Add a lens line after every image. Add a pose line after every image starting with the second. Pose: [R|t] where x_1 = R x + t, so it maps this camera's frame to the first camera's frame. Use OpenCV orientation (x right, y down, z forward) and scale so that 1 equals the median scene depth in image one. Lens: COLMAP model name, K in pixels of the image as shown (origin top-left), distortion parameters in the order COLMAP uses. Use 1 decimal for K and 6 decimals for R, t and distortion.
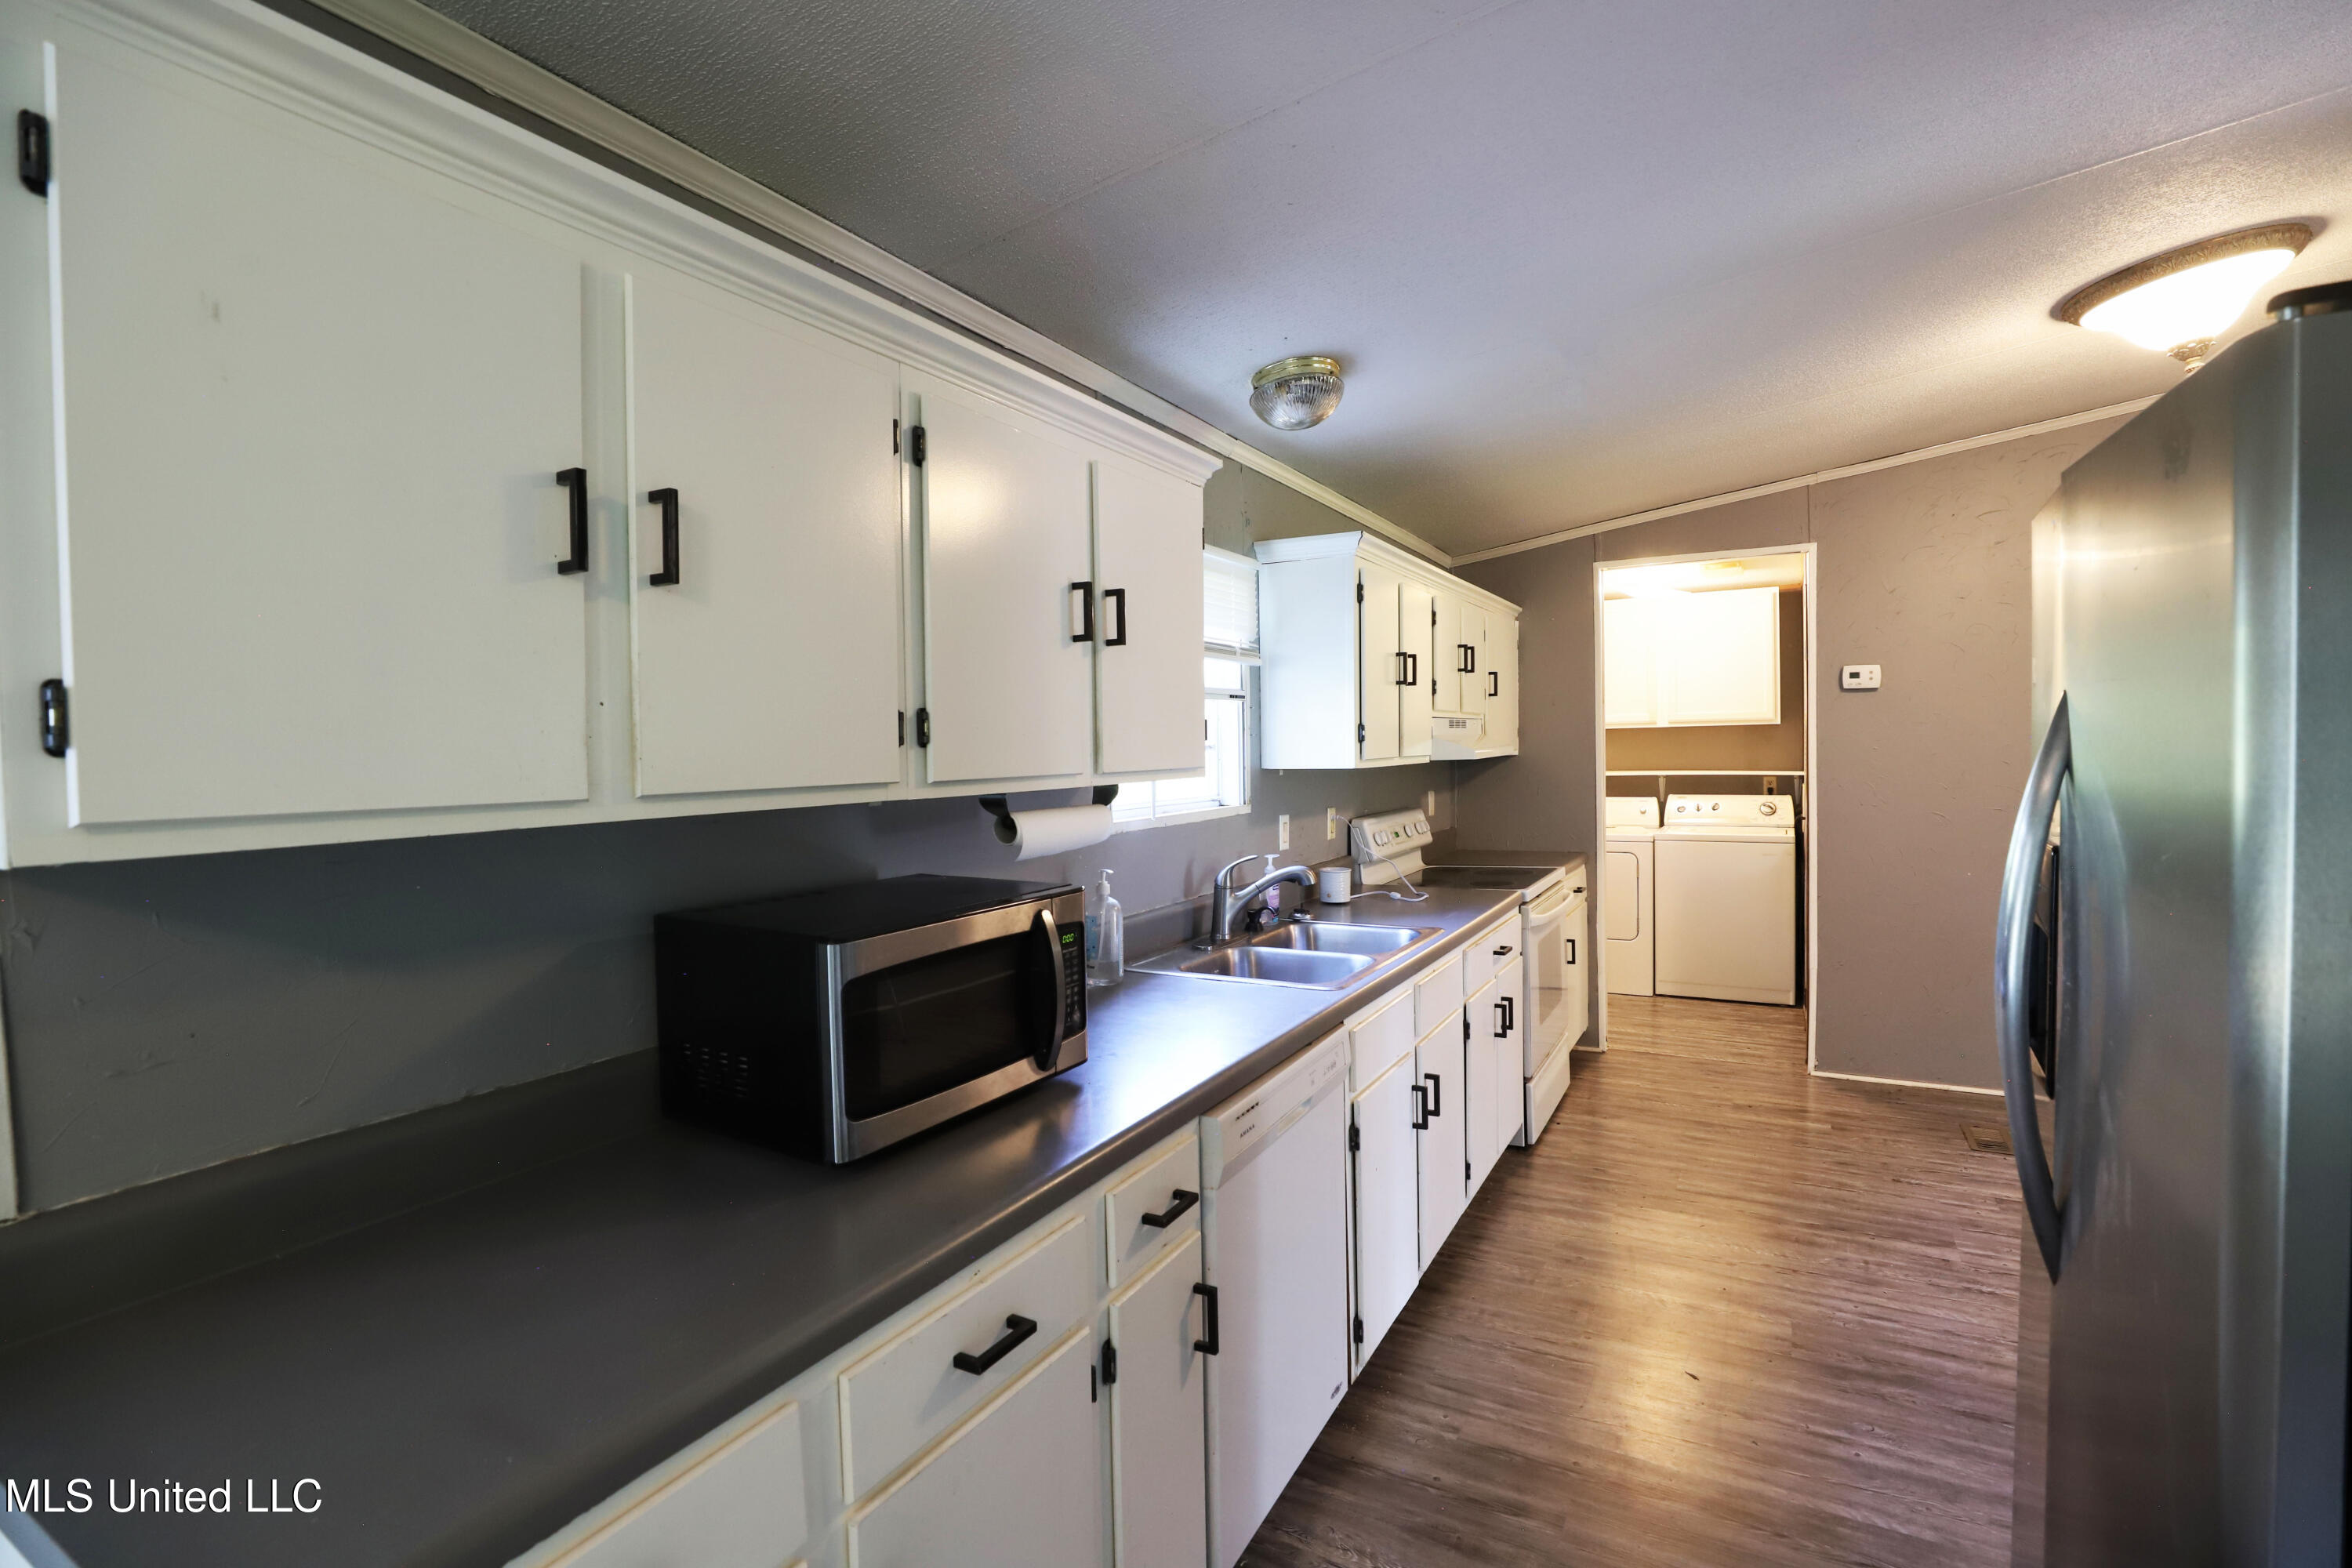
lens RADIAL K [[1074.0, 0, 1189.3], [0, 1074.0, 795.7], [0, 0, 1]] dist [-0.013361, 0.000333]
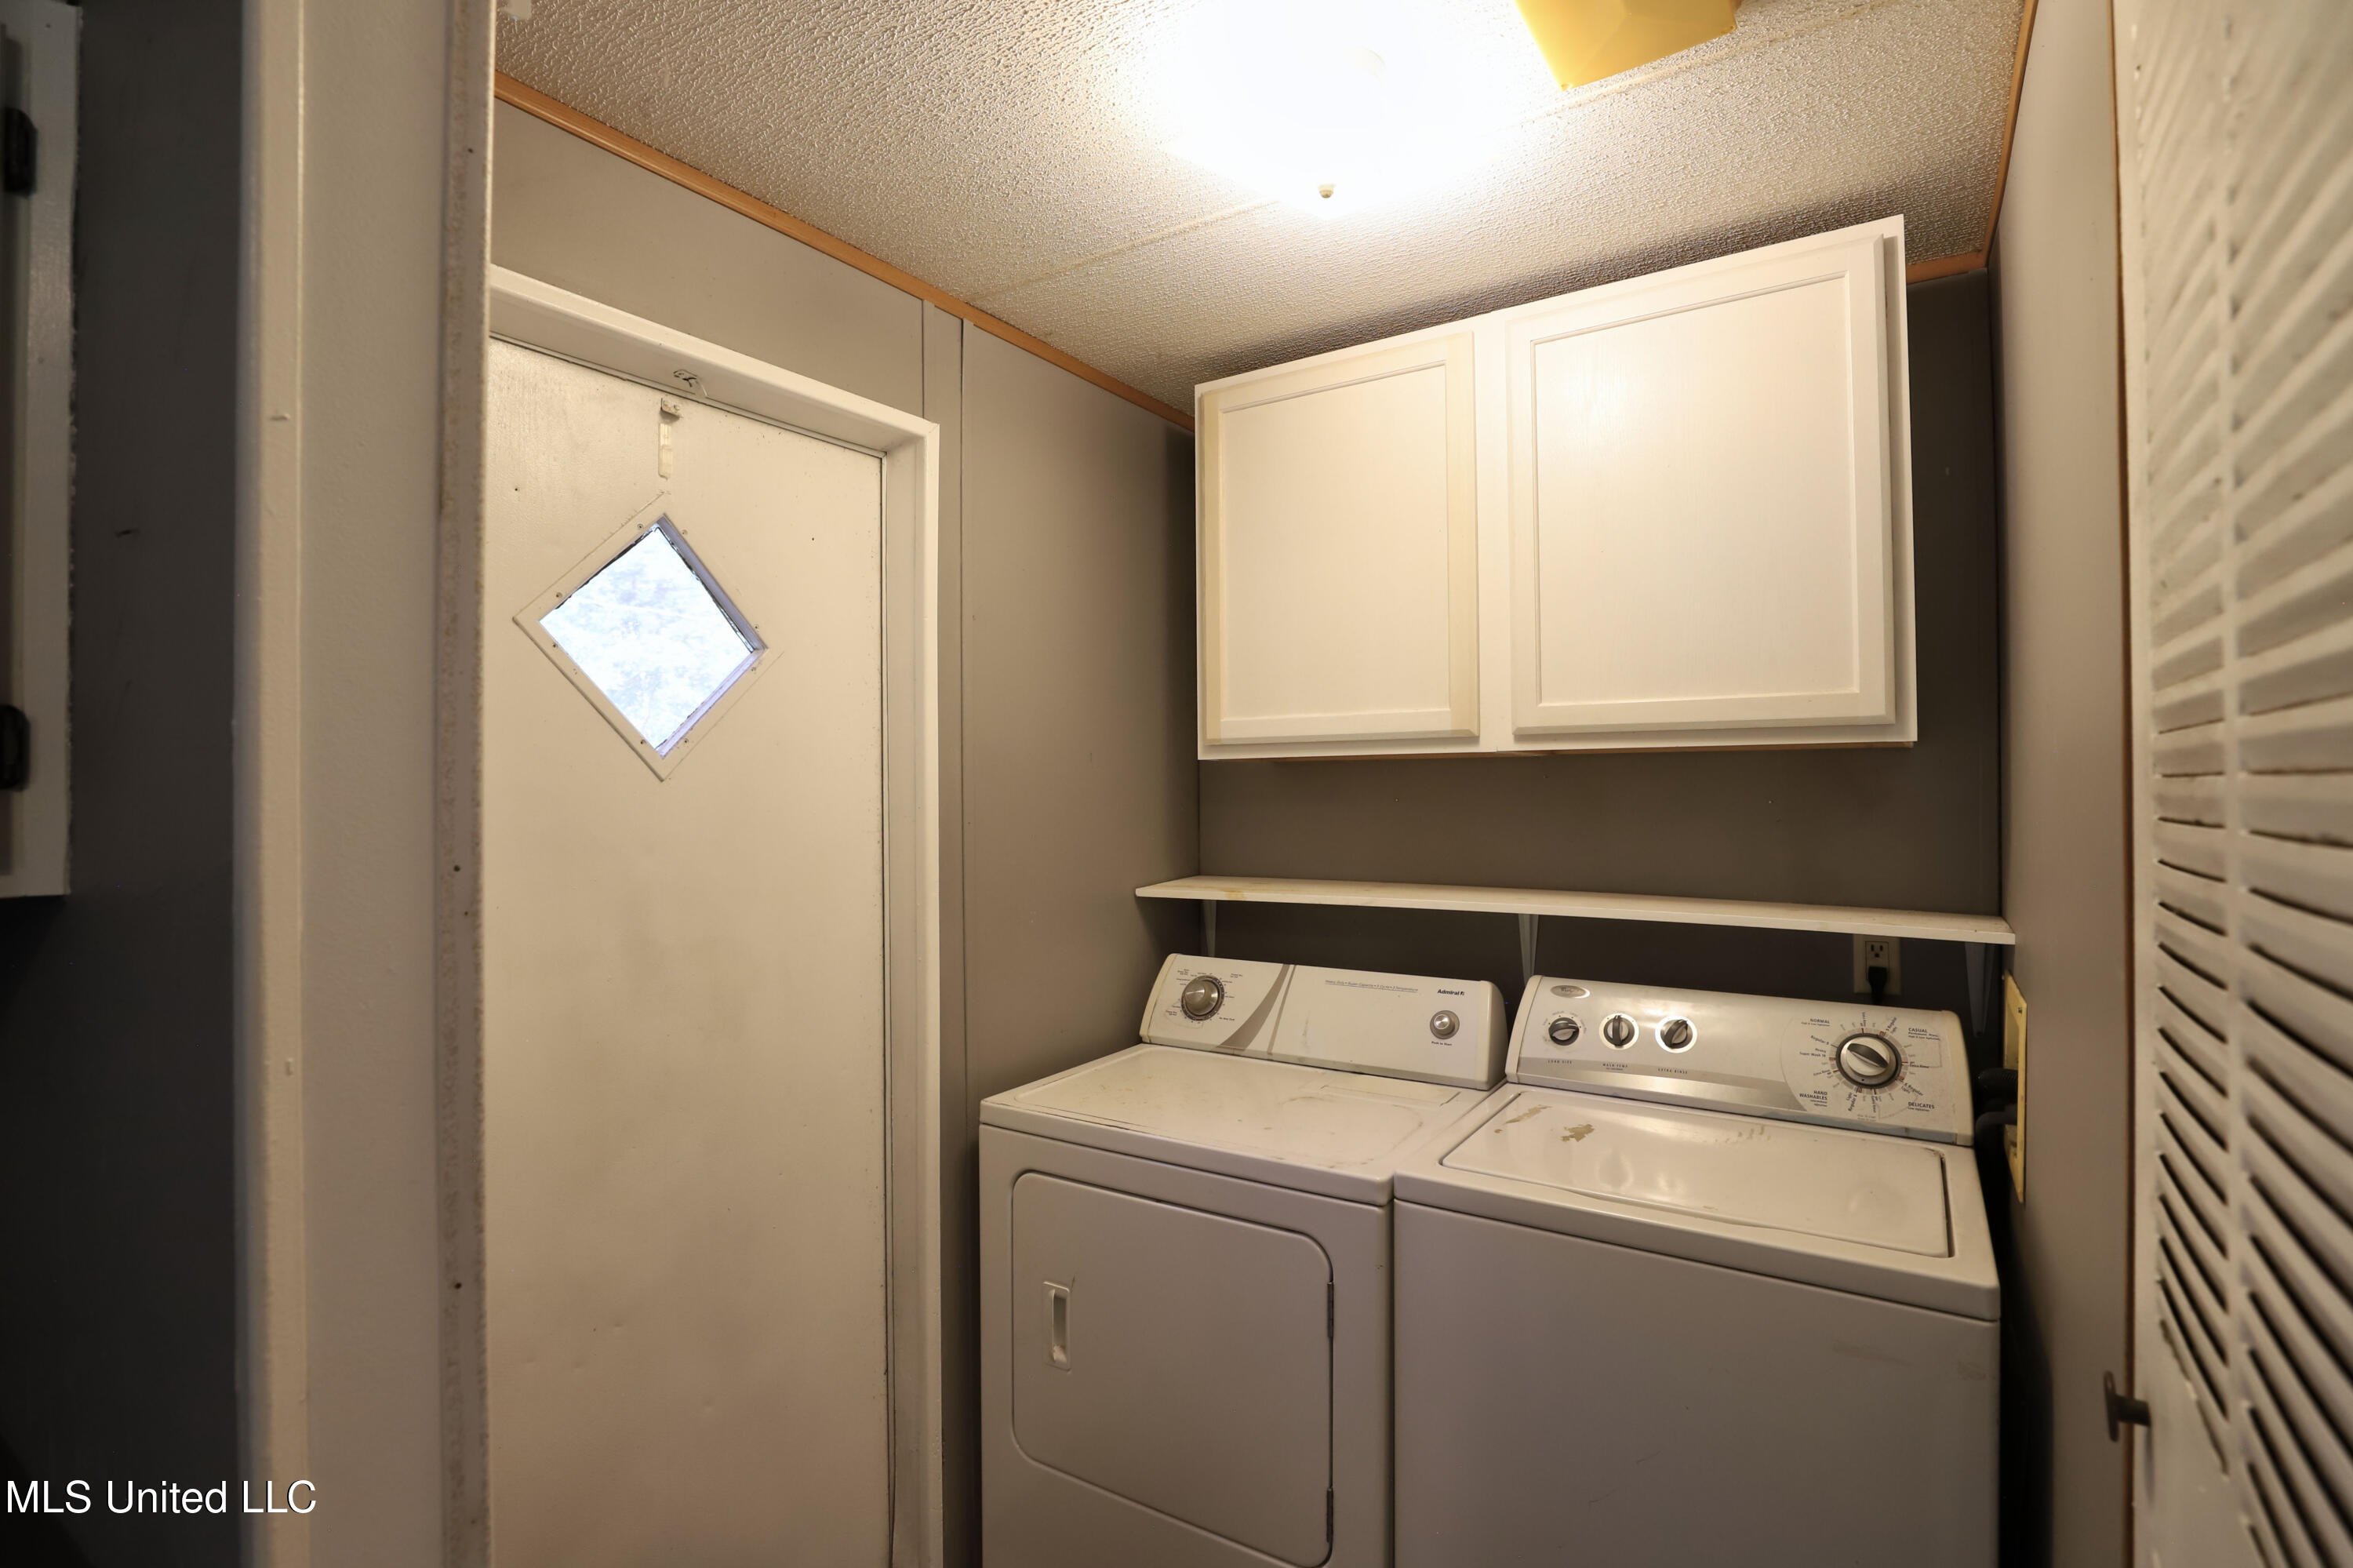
lens RADIAL K [[1074.5, 0, 1183.0], [0, 1074.5, 785.9], [0, 0, 1]] dist [-0.013361, 0.000333]
pose [[0.996018, 0.019486, -0.086994, 0.525576], [-0.023370, 0.998765, -0.043855, -0.054564], [0.086032, 0.045714, 0.995243, 0.960134]]
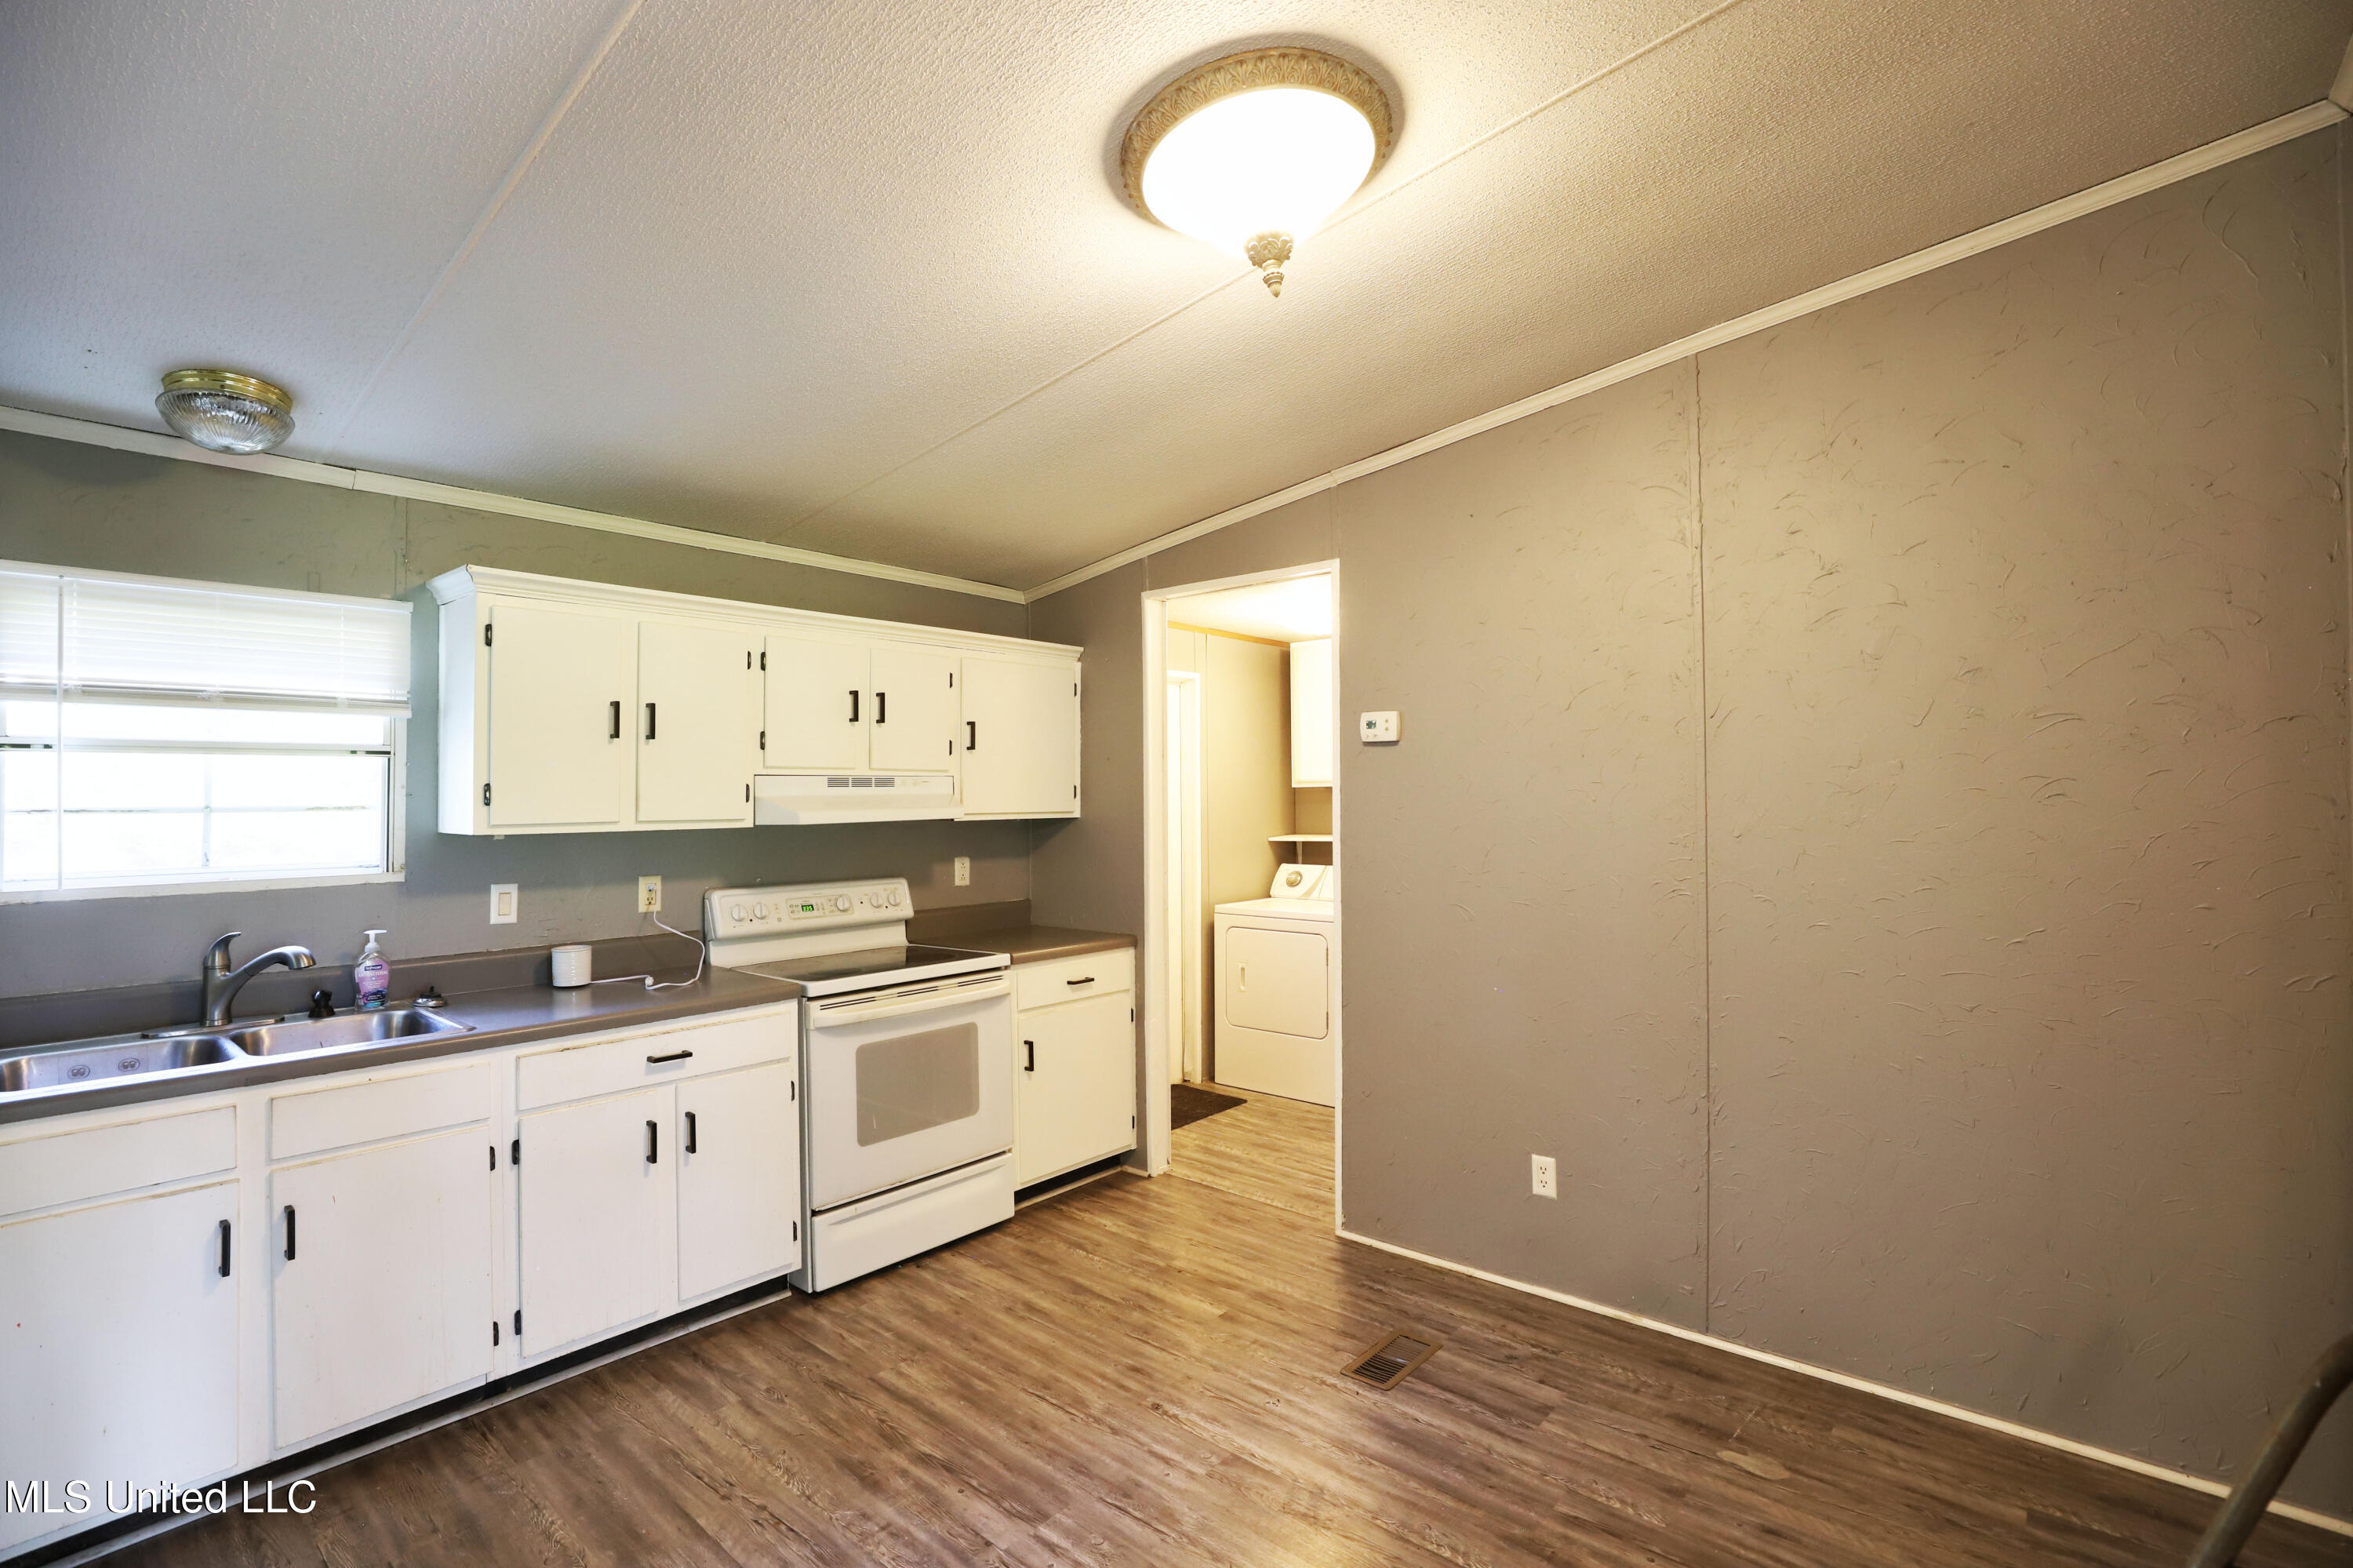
lens RADIAL K [[1074.5, 0, 1185.9], [0, 1074.5, 788.4], [0, 0, 1]] dist [-0.013361, 0.000333]
pose [[0.975848, 0.013072, -0.218059, 0.641425], [-0.023145, 0.998776, -0.043707, -0.027591], [0.217221, 0.047698, 0.974956, 0.197202]]
